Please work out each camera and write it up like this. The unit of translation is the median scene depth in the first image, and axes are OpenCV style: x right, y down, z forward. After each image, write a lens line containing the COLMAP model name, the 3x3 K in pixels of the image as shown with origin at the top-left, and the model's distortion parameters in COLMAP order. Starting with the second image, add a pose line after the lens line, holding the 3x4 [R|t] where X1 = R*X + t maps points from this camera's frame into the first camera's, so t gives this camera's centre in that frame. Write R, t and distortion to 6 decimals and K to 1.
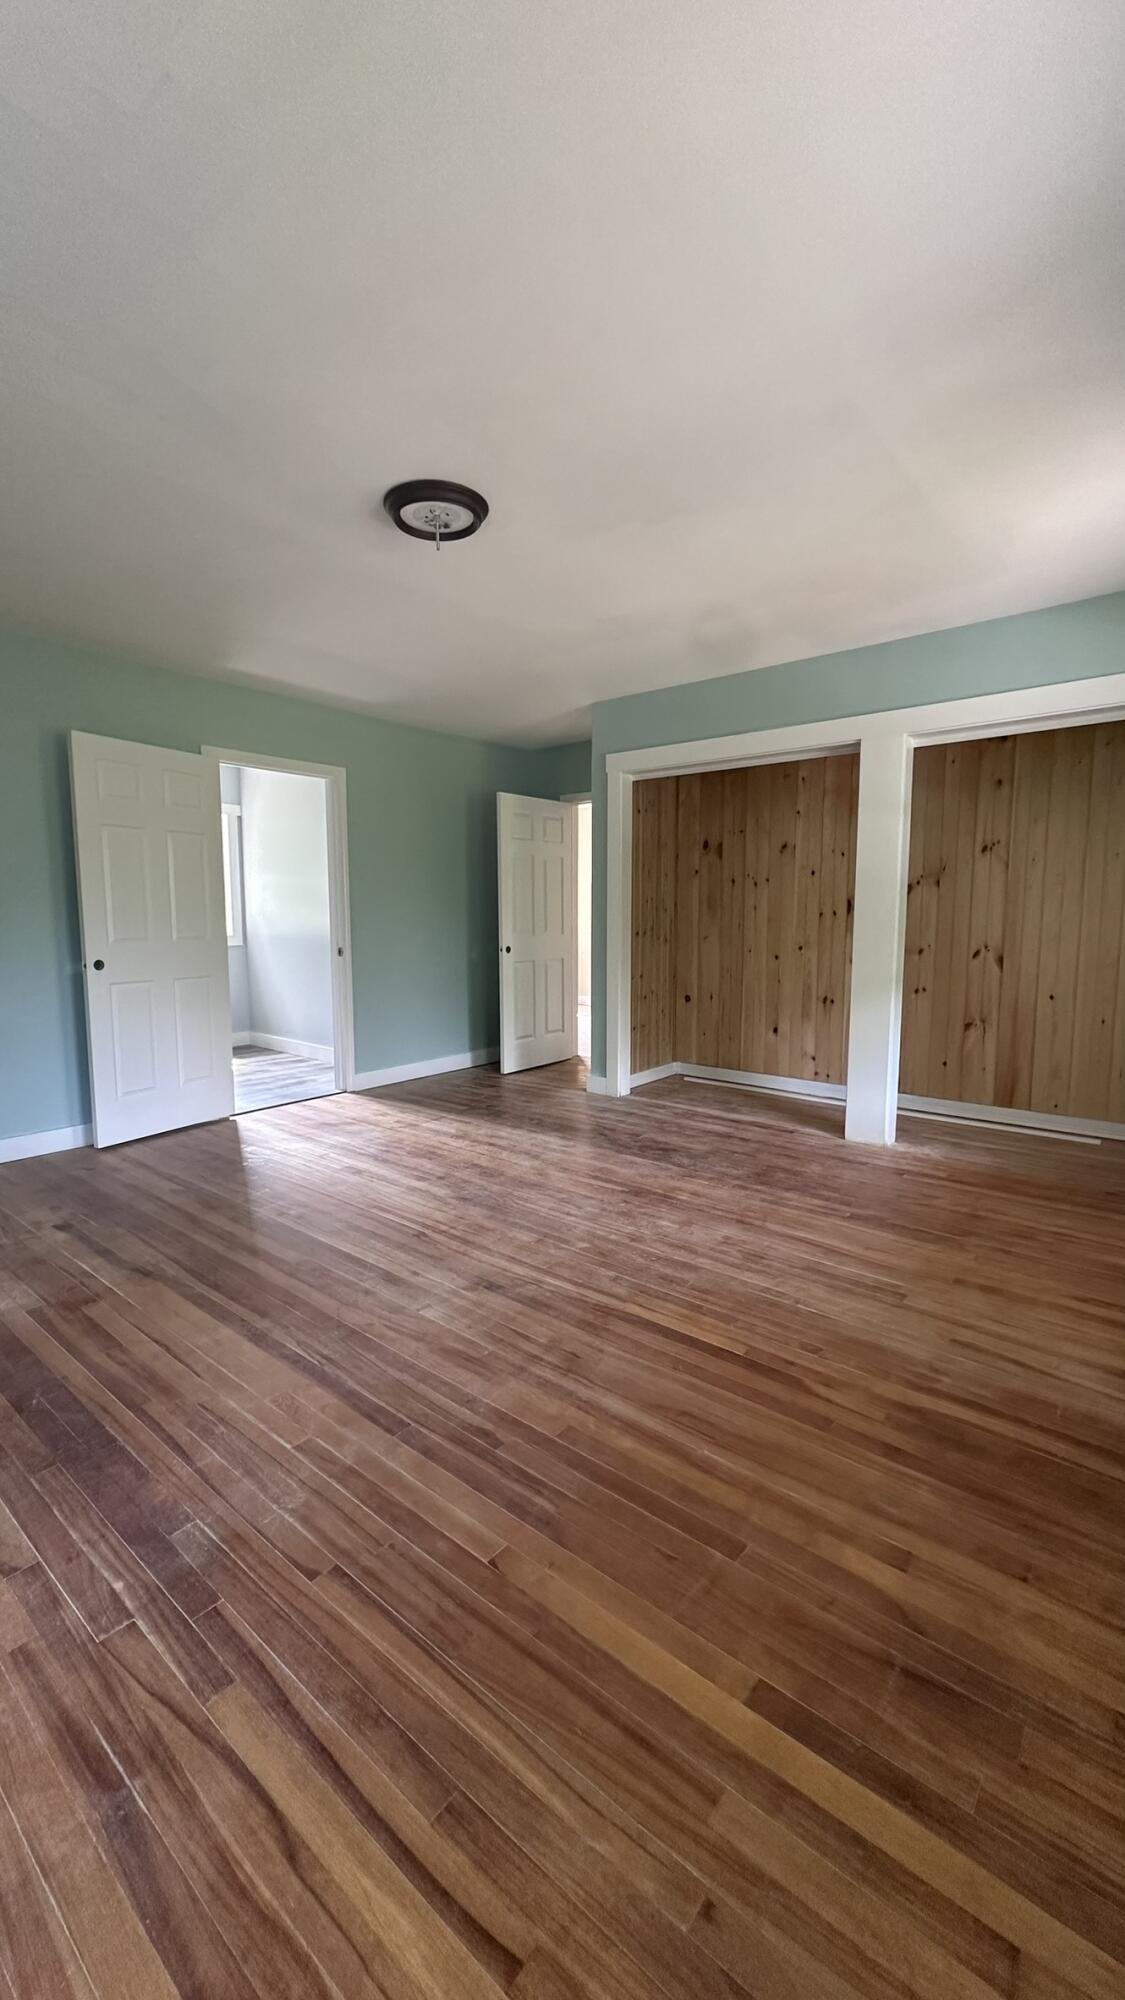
lens RADIAL K [[796.1, 0, 560.4], [0, 796.1, 988.5], [0, 0, 1]] dist [-0.003558, 0.001333]
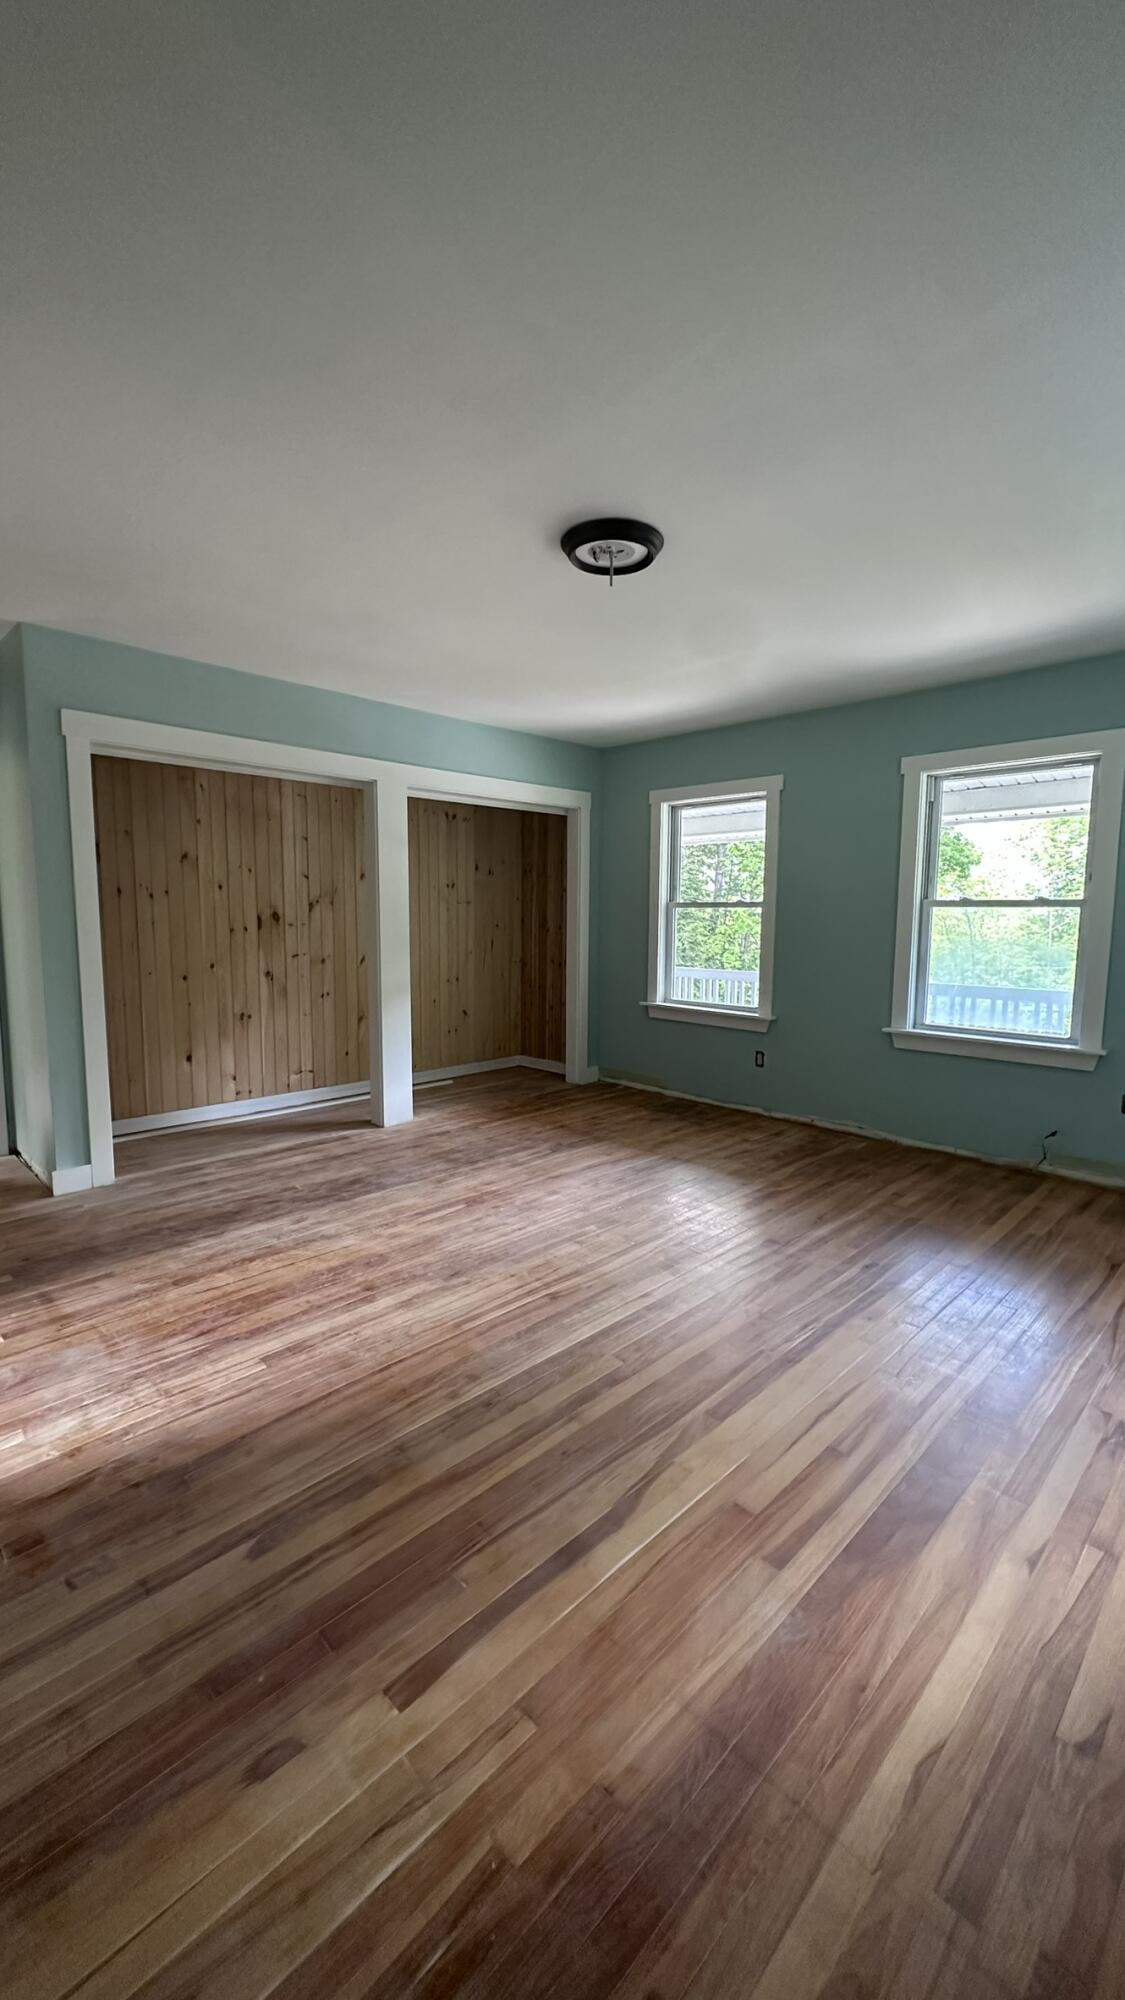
lens RADIAL K [[796.1, 0, 563.6], [0, 796.1, 995.4], [0, 0, 1]] dist [-0.003558, 0.001333]
pose [[0.096411, -0.101132, 0.990191, -0.903551], [0.089393, 0.991684, 0.092581, -0.100898], [-0.991319, 0.079590, 0.104650, 0.746751]]
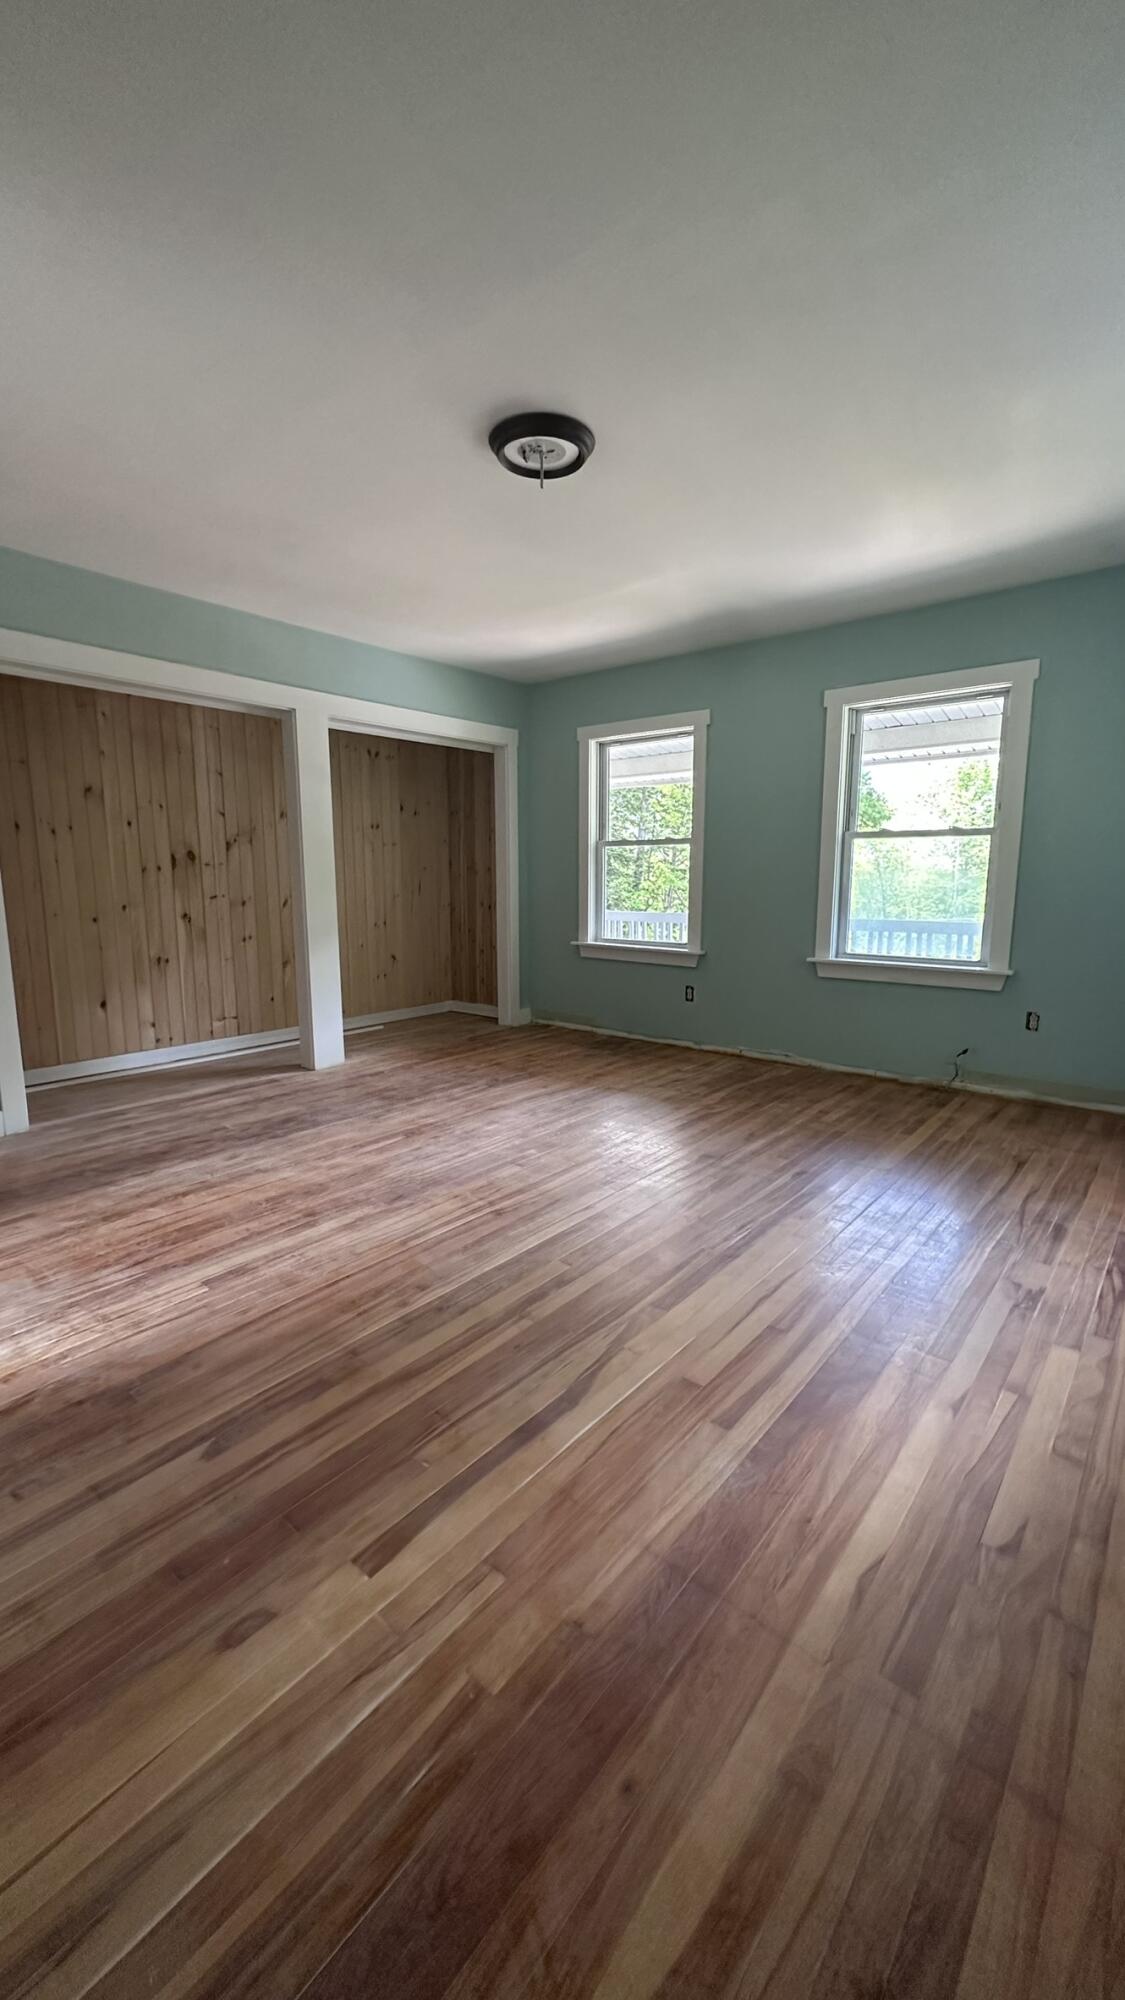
lens RADIAL K [[796.1, 0, 563.1], [0, 796.1, 997.2], [0, 0, 1]] dist [-0.003558, 0.001333]
pose [[0.001503, -0.153307, 0.988177, -0.908205], [0.097524, 0.983491, 0.152432, -0.060489], [-0.995232, 0.096142, 0.016429, 0.764130]]
